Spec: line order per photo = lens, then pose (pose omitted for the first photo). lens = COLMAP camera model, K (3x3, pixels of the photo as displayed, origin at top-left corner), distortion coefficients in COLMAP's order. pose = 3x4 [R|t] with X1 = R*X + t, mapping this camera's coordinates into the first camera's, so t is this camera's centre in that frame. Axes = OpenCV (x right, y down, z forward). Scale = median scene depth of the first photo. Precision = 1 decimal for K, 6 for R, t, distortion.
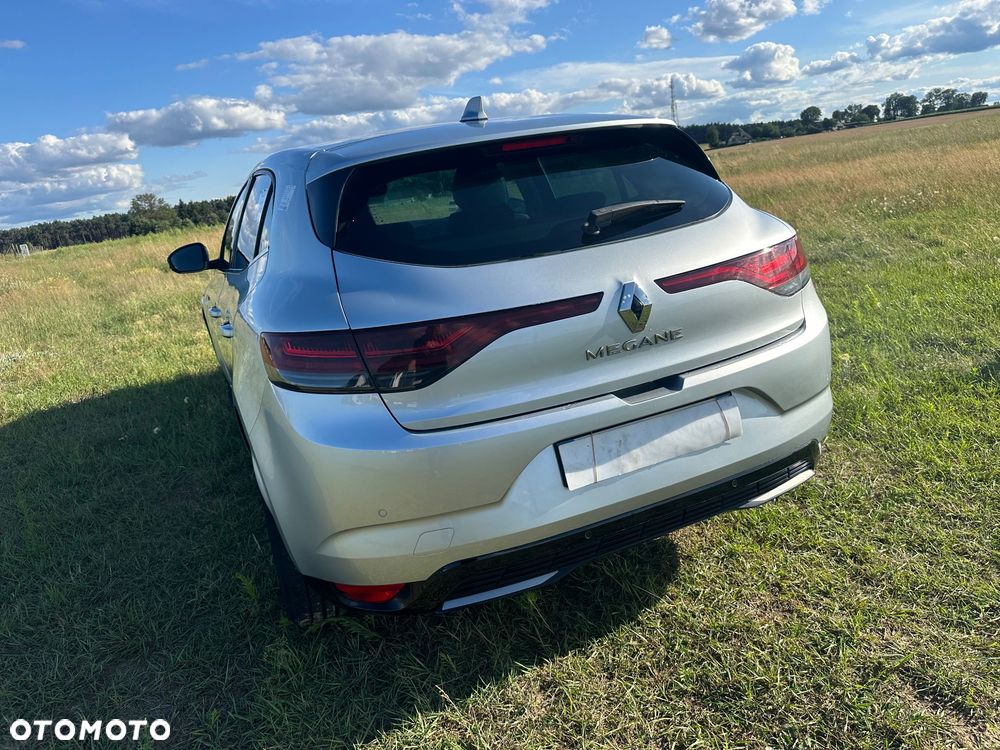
lens RADIAL K [[742.5, 0, 500.2], [0, 742.5, 370.2], [0, 0, 1]] dist [0.003300, 0.004066]
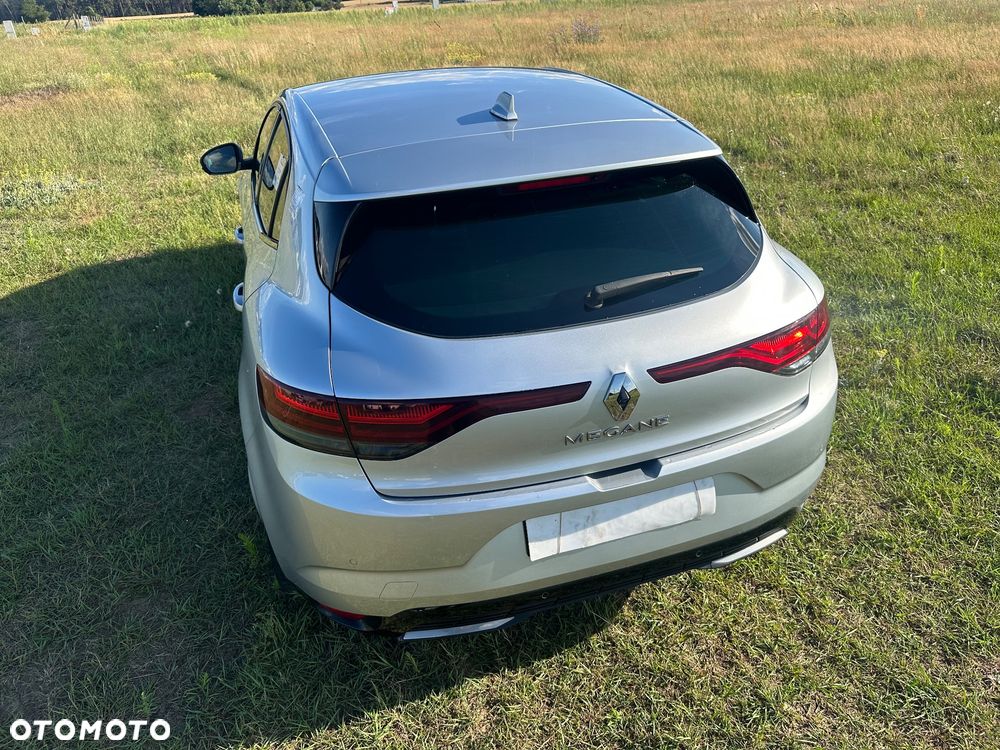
lens RADIAL K [[742.5, 0, 494.9], [0, 742.5, 374.4], [0, 0, 1]] dist [0.003300, 0.004066]
pose [[0.989296, 0.133672, -0.058526, 0.064340], [-0.115096, 0.961343, 0.250145, -0.324386], [0.089701, -0.240732, 0.966438, 0.034132]]
